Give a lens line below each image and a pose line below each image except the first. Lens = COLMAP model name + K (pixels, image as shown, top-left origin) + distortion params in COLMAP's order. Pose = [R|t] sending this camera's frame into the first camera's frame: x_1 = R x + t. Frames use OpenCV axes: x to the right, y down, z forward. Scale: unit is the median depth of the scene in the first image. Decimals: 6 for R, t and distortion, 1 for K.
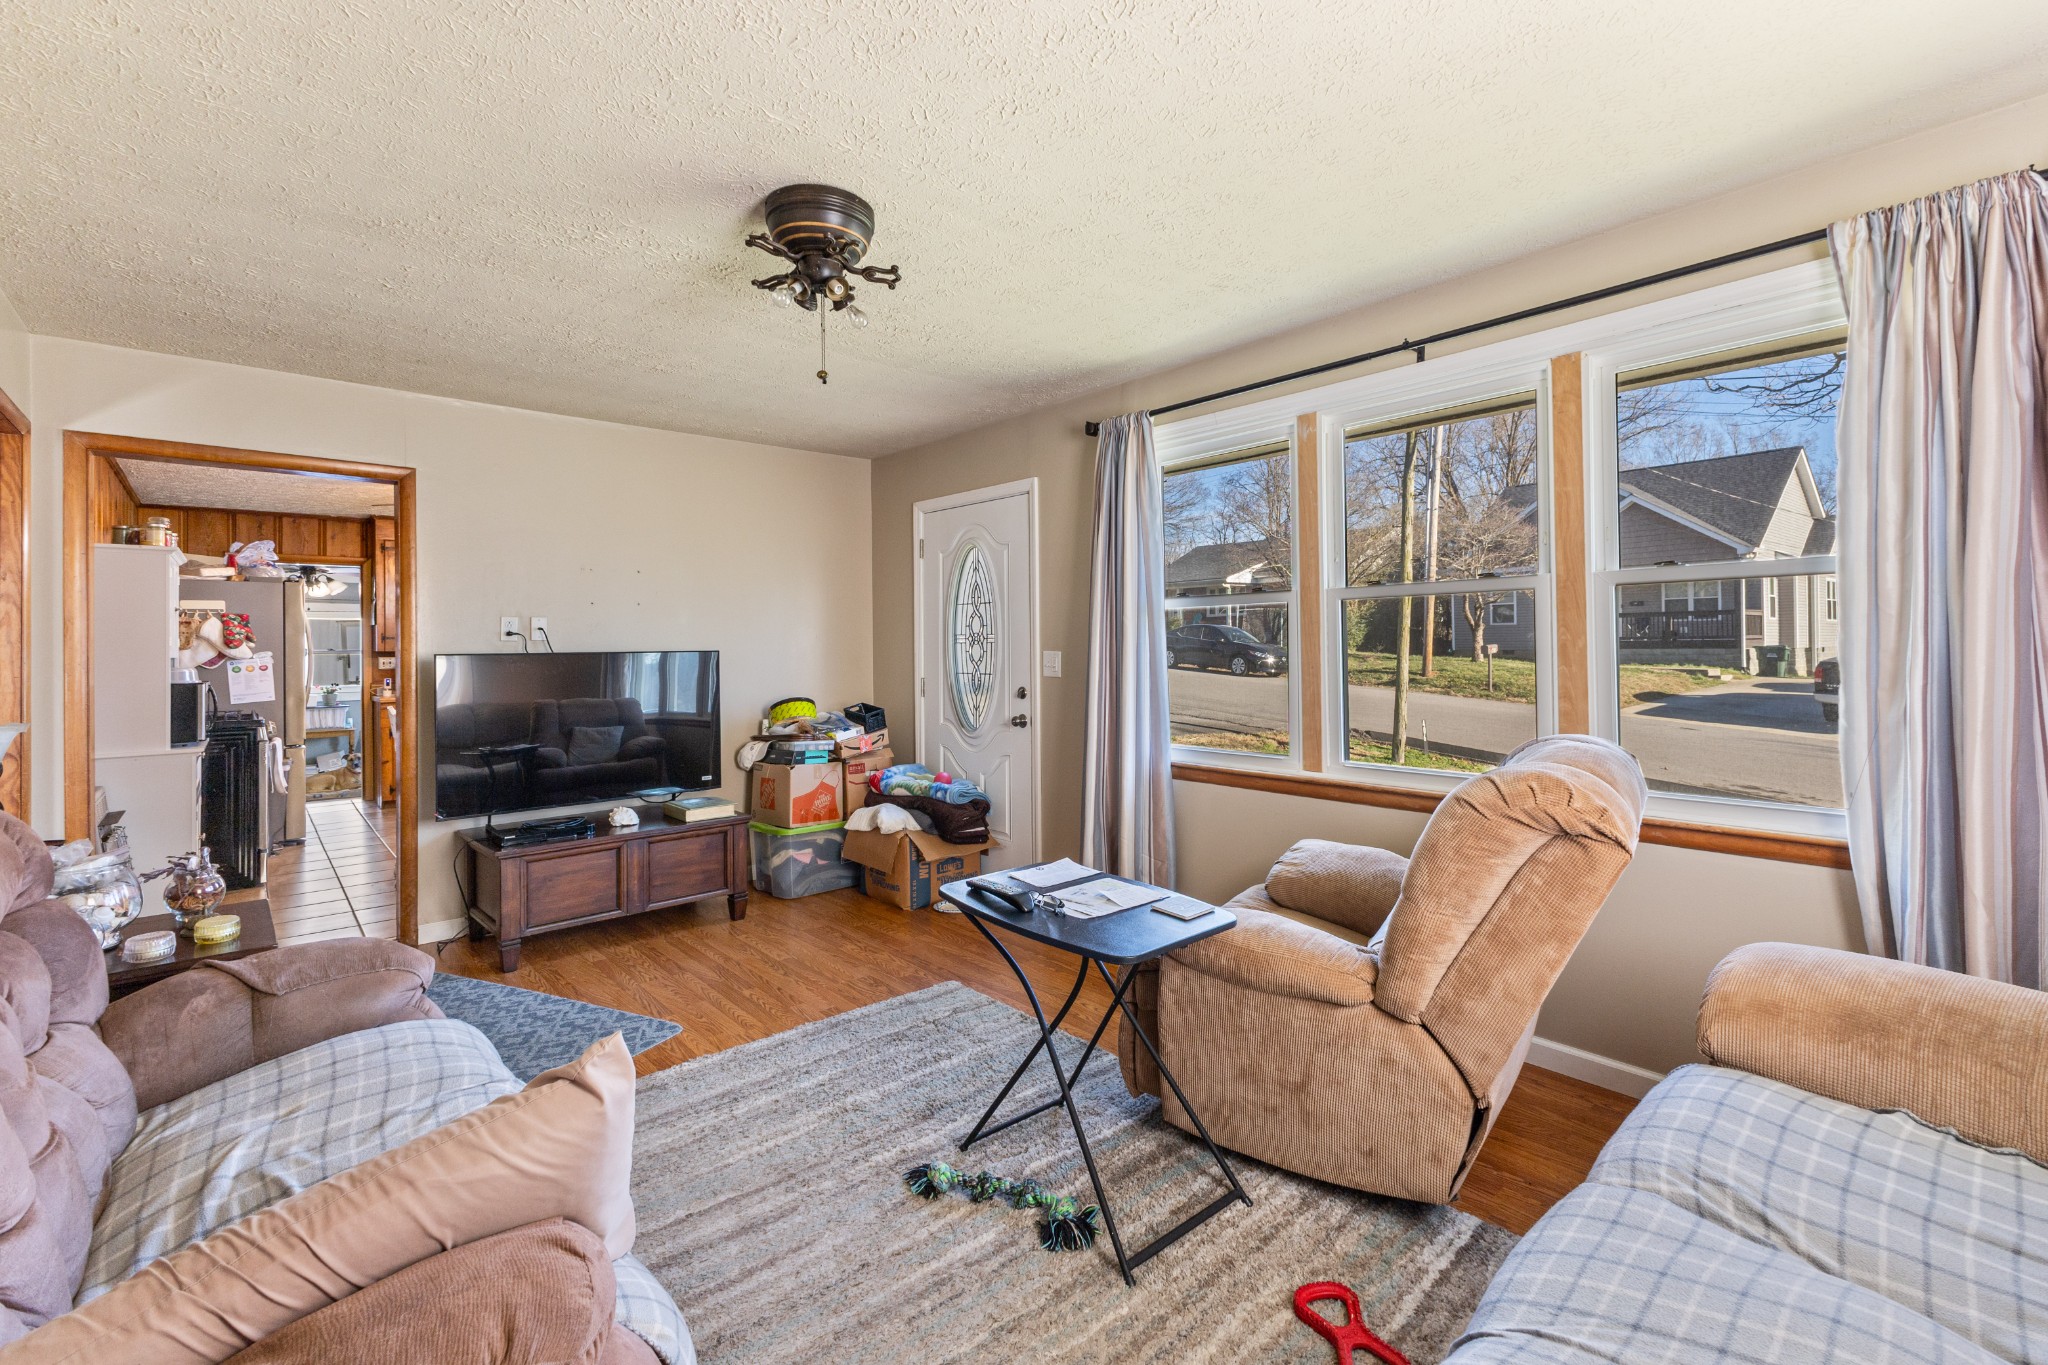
lens RADIAL K [[896.4, 0, 1025.8], [0, 896.4, 641.4], [0, 0, 1]] dist [0.000509, -0.000048]
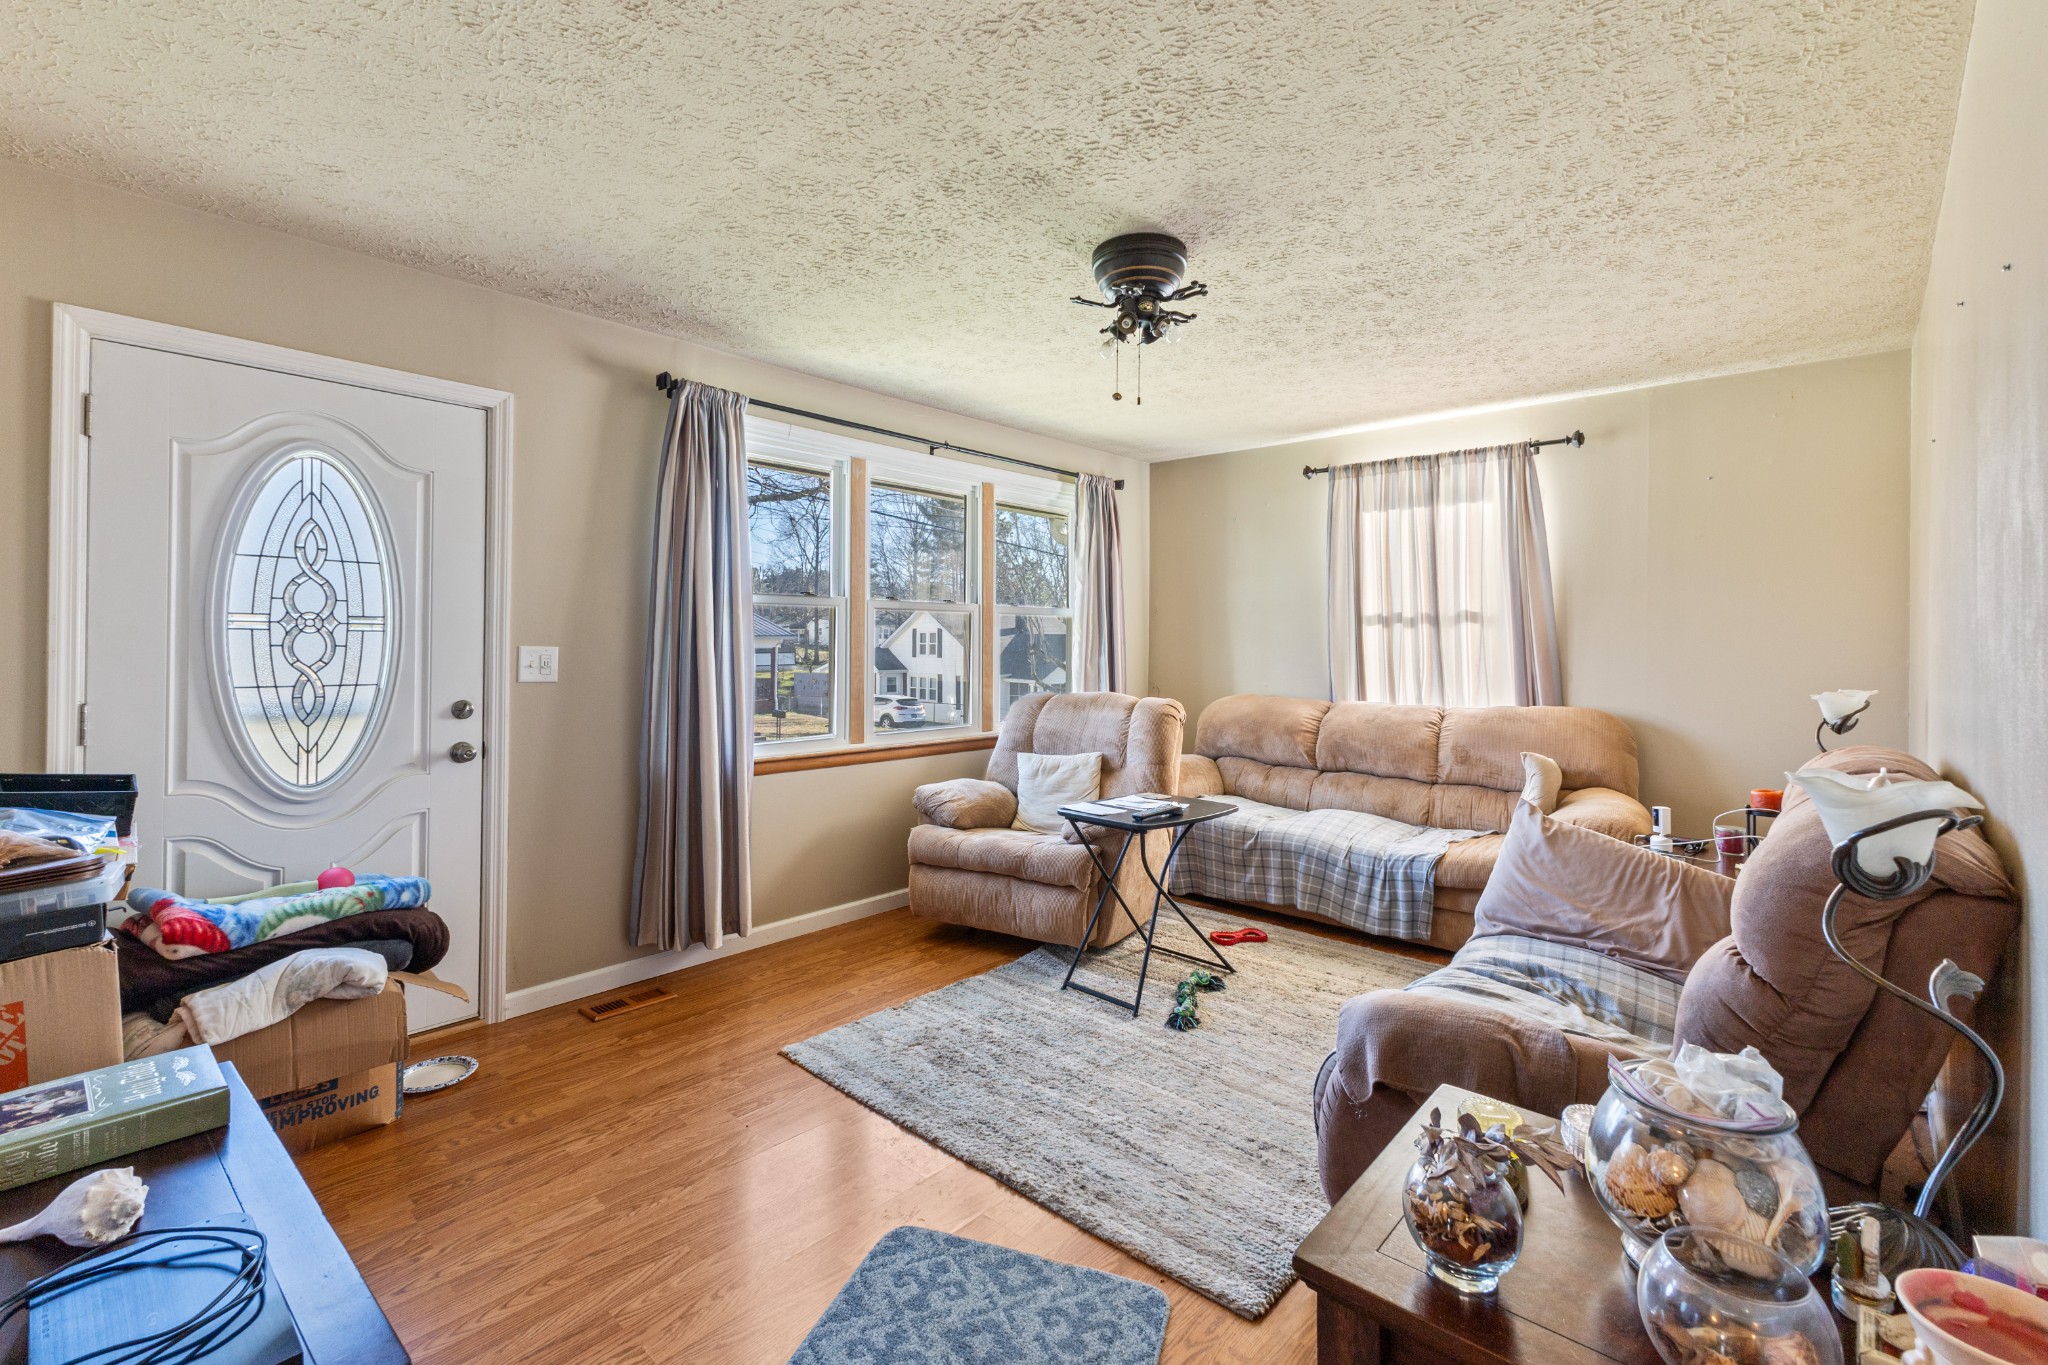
lens RADIAL K [[896.4, 0, 1025.8], [0, 896.4, 641.4], [0, 0, 1]] dist [0.000509, -0.000048]
pose [[-0.112725, 0.013619, 0.993533, -0.943850], [-0.010378, 0.999835, -0.014883, 0.017827], [-0.993572, -0.011989, -0.112565, 0.896408]]
